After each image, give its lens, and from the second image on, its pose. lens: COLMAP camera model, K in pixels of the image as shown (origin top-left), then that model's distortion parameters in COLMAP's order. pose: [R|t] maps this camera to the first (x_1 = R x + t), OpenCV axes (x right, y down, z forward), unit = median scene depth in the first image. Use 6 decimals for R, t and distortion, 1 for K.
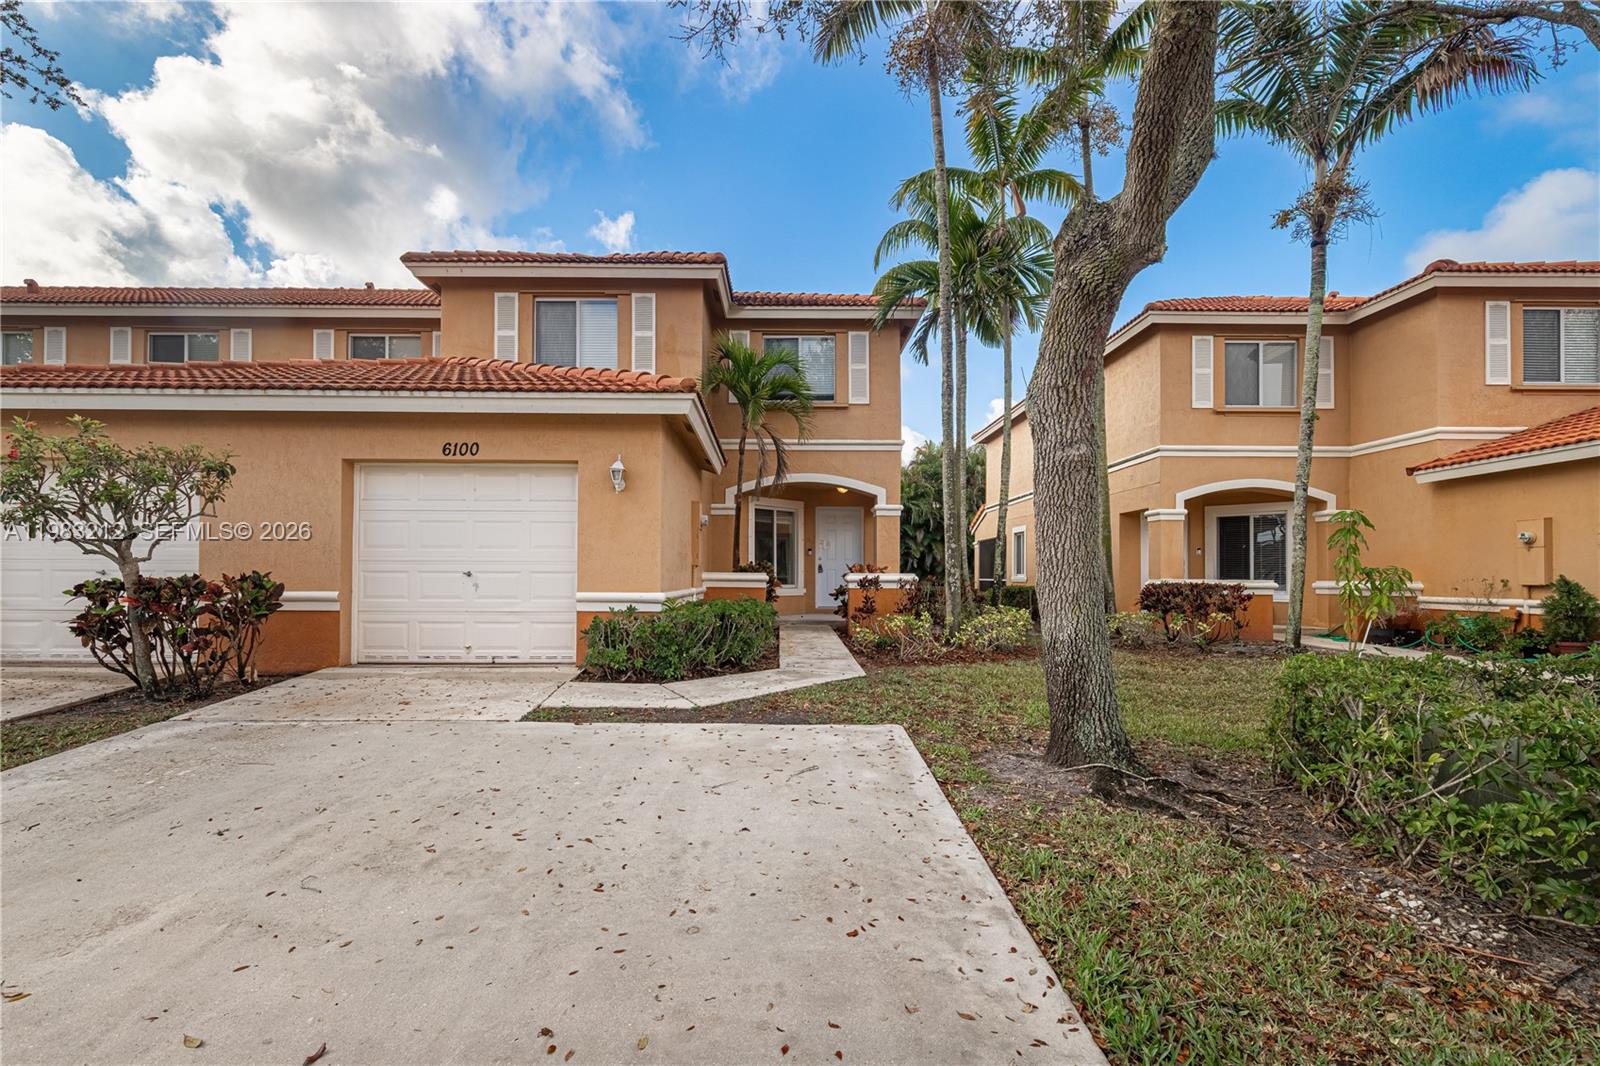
lens RADIAL K [[737.1, 0, 794.9], [0, 737.1, 568.9], [0, 0, 1]] dist [-0.002363, -0.000408]
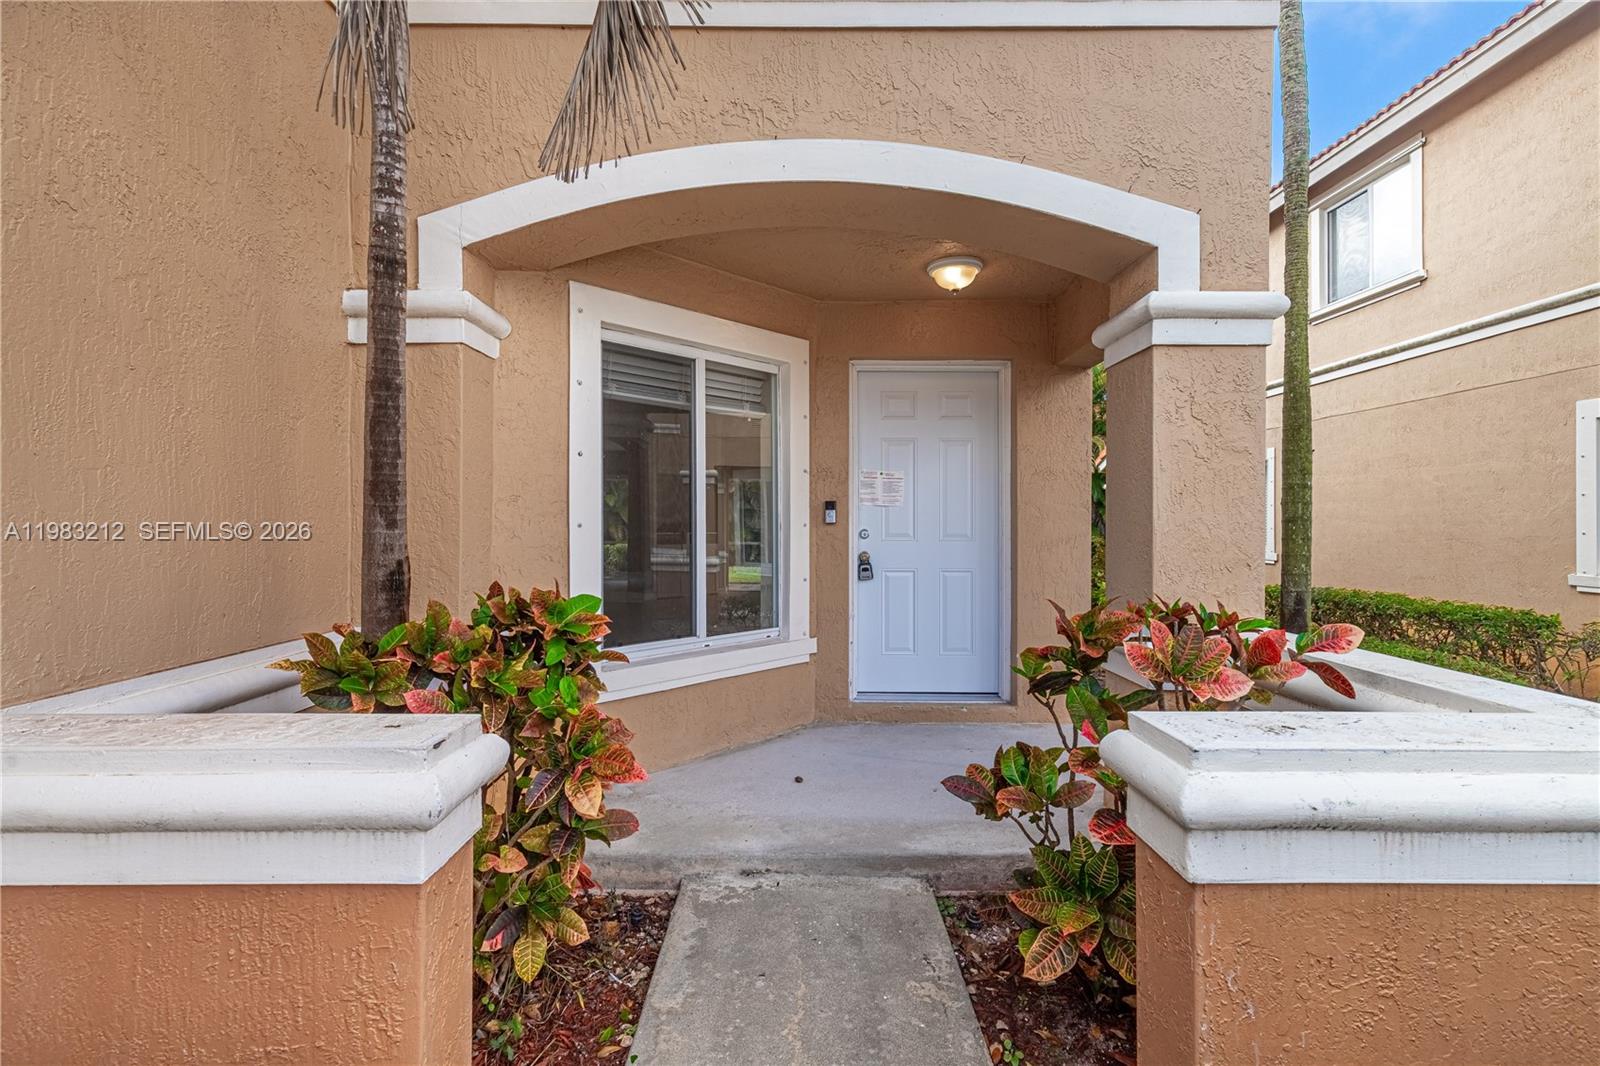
lens RADIAL K [[759.5, 0, 800.0], [0, 759.5, 533.0], [0, 0, 1]] dist [-0.000887, -0.000132]
pose [[0.999807, -0.003018, -0.019429, 0.019312], [0.003469, 0.999724, 0.023225, -0.030145], [0.019354, -0.023288, 0.999541, 0.951889]]
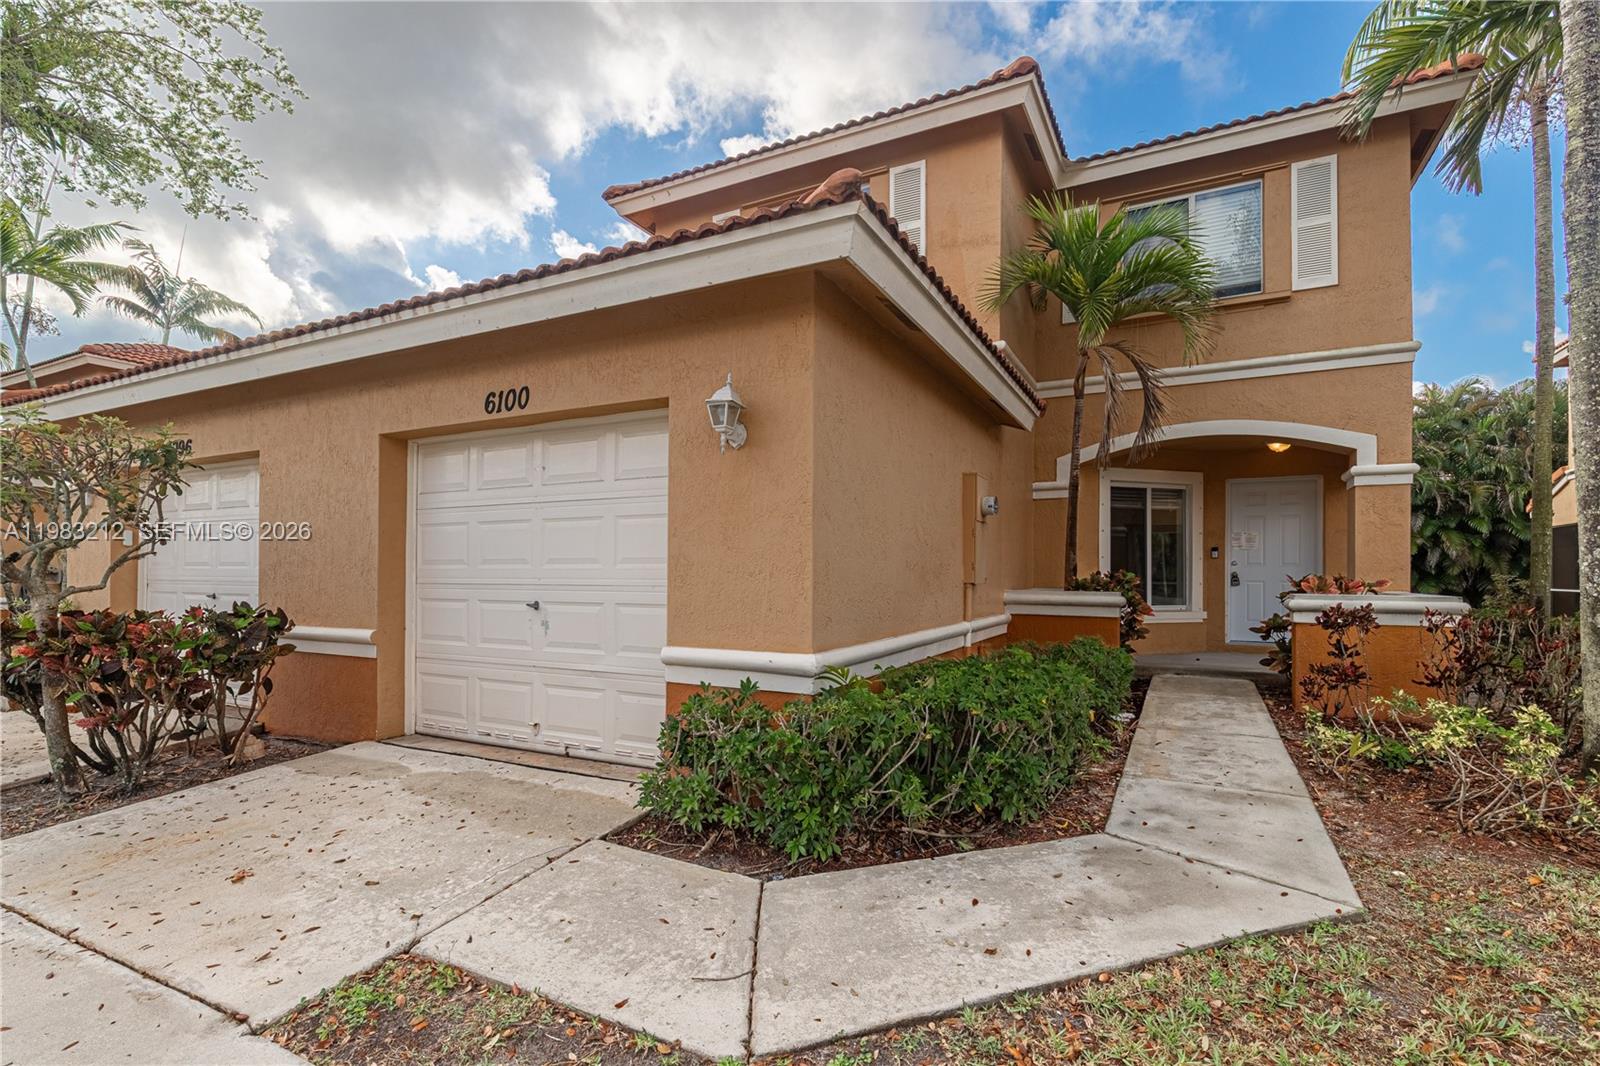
lens RADIAL K [[758.9, 0, 747.0], [0, 758.9, 571.4], [0, 0, 1]] dist [0.013461, 0.000222]
pose [[0.855745, -0.003258, -0.517387, 0.021509], [0.004261, 0.999991, 0.000751, -0.013020], [0.517380, -0.002847, 0.855751, 0.334752]]
